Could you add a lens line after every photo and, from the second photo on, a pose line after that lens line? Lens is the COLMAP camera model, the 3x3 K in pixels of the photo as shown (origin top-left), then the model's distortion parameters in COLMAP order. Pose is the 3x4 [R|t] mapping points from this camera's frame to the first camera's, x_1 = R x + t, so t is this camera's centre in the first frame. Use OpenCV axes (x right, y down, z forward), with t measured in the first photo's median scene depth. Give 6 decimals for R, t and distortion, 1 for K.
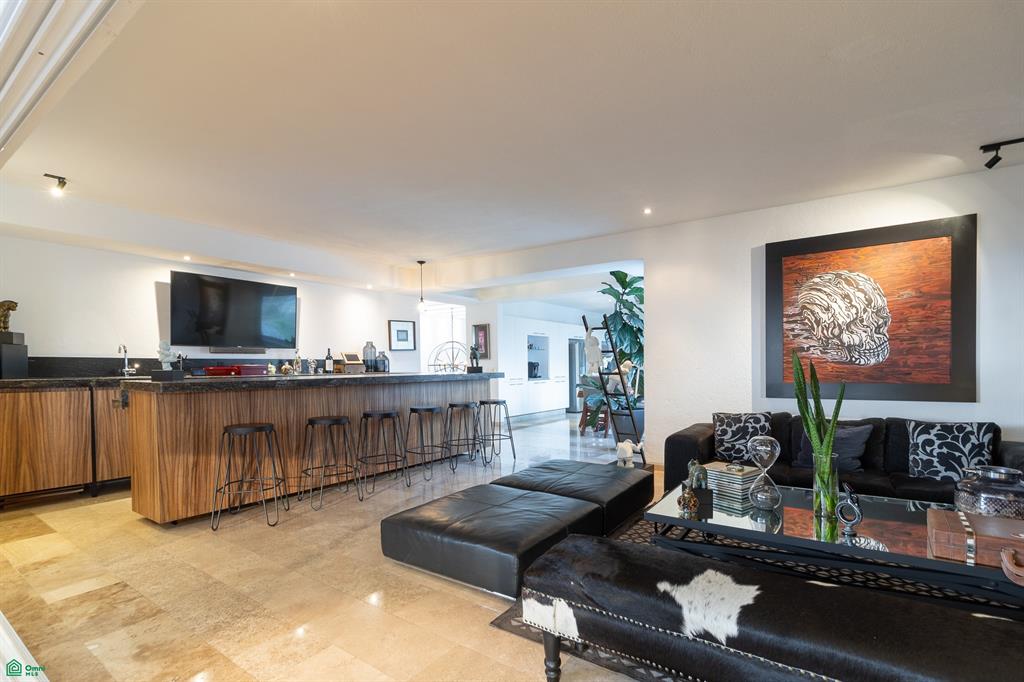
lens RADIAL K [[481.0, 0, 512.0], [0, 481.0, 384.7], [0, 0, 1]] dist [-0.000464, -0.000068]
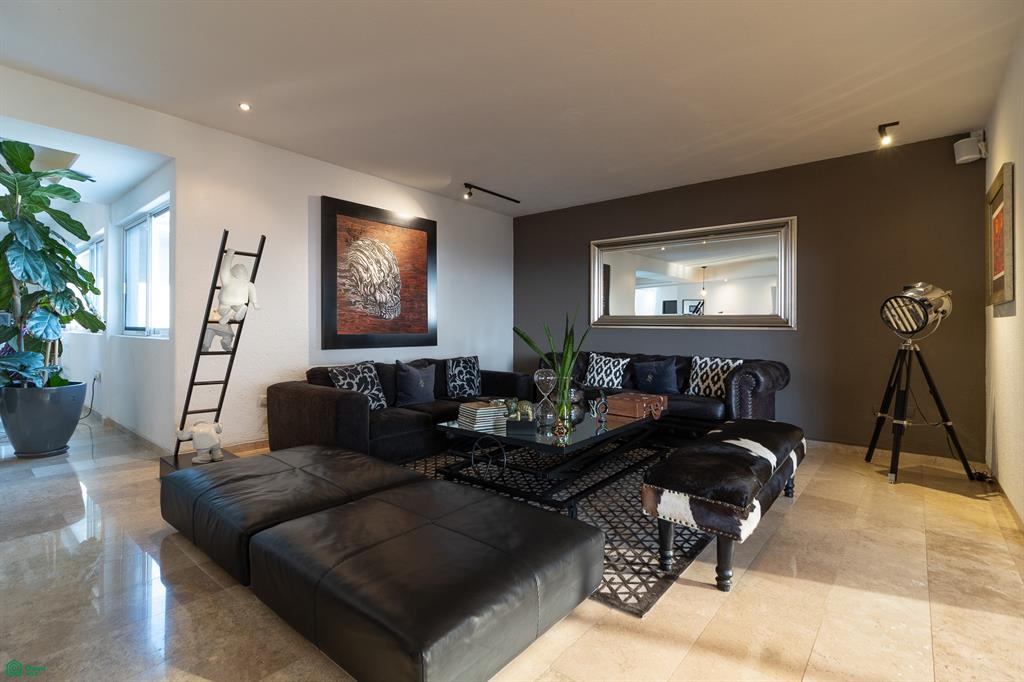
lens RADIAL K [[481.1, 0, 480.4], [0, 481.1, 335.1], [0, 0, 1]] dist [0.000990, 0.000165]
pose [[0.108360, -0.003494, 0.994106, -0.466708], [0.028445, 0.999595, 0.000412, 0.006154], [-0.993705, 0.028232, 0.108415, 0.622643]]
